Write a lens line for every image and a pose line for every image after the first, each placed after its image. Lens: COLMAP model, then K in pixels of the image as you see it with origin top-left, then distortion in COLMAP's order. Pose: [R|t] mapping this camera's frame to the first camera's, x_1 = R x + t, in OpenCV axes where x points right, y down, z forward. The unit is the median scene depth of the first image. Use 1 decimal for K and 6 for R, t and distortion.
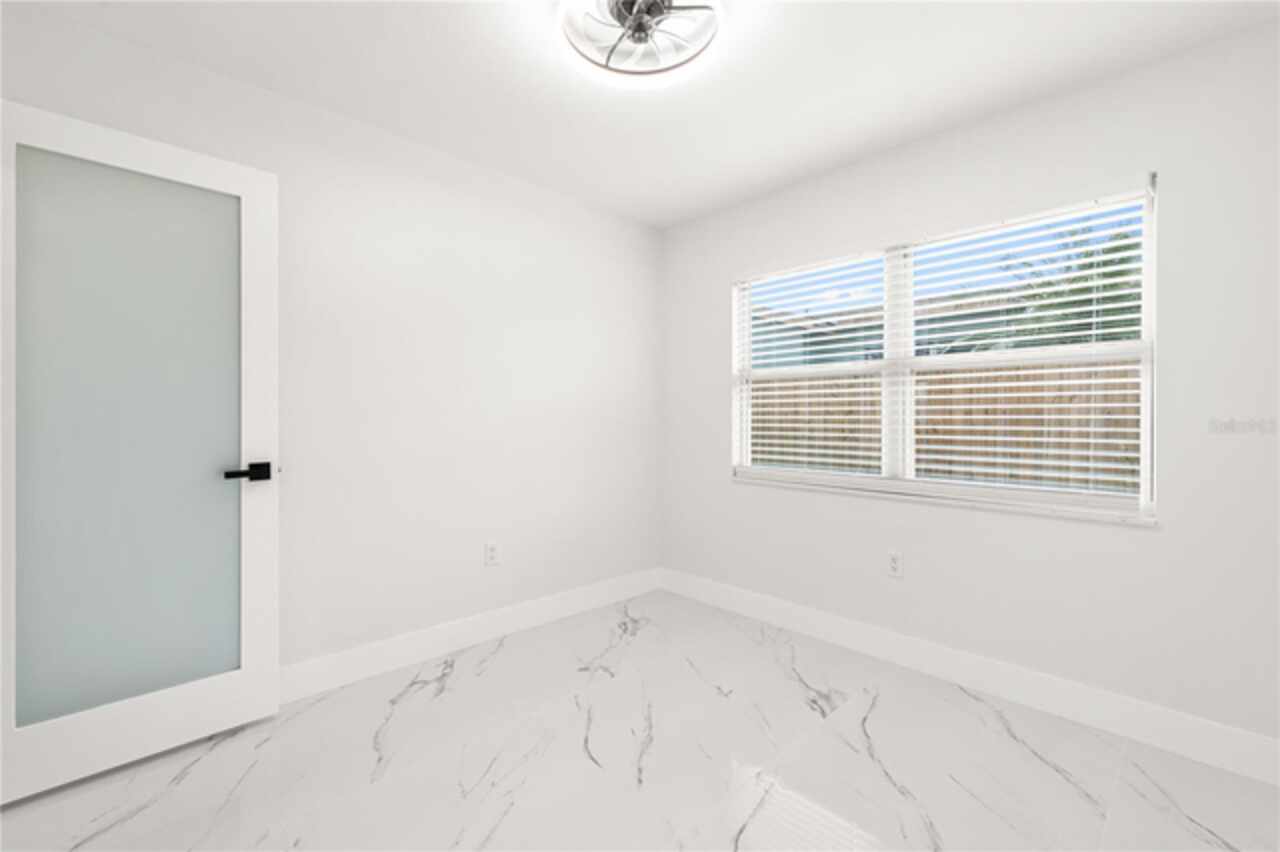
lens RADIAL K [[543.5, 0, 630.6], [0, 543.5, 419.3], [0, 0, 1]] dist [0.001318, 0.000023]
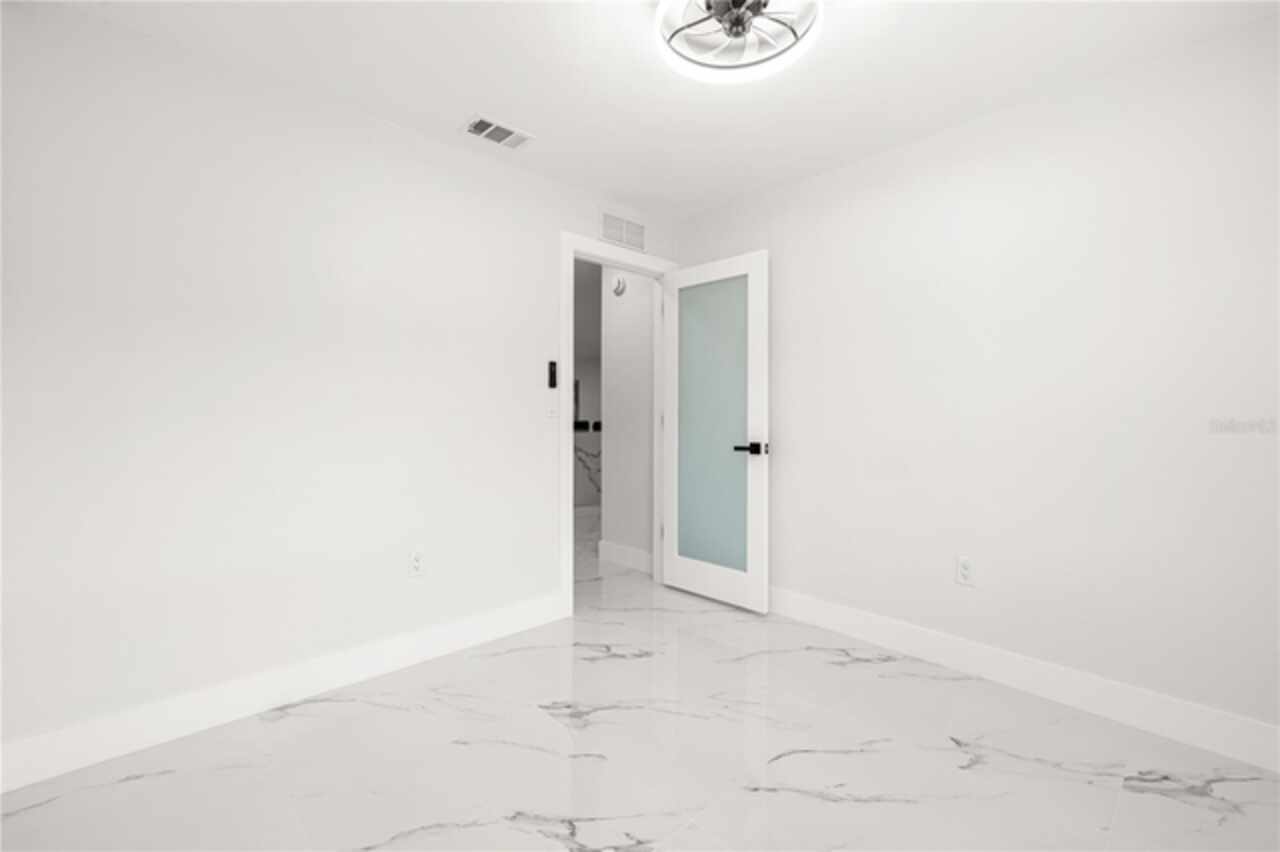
lens RADIAL K [[543.5, 0, 646.0], [0, 543.5, 413.7], [0, 0, 1]] dist [0.001318, 0.000023]
pose [[-0.010731, -0.006280, -0.999923, 0.667502], [-0.006863, 0.999957, -0.006207, 0.007694], [0.999919, 0.006796, -0.010774, 0.555271]]
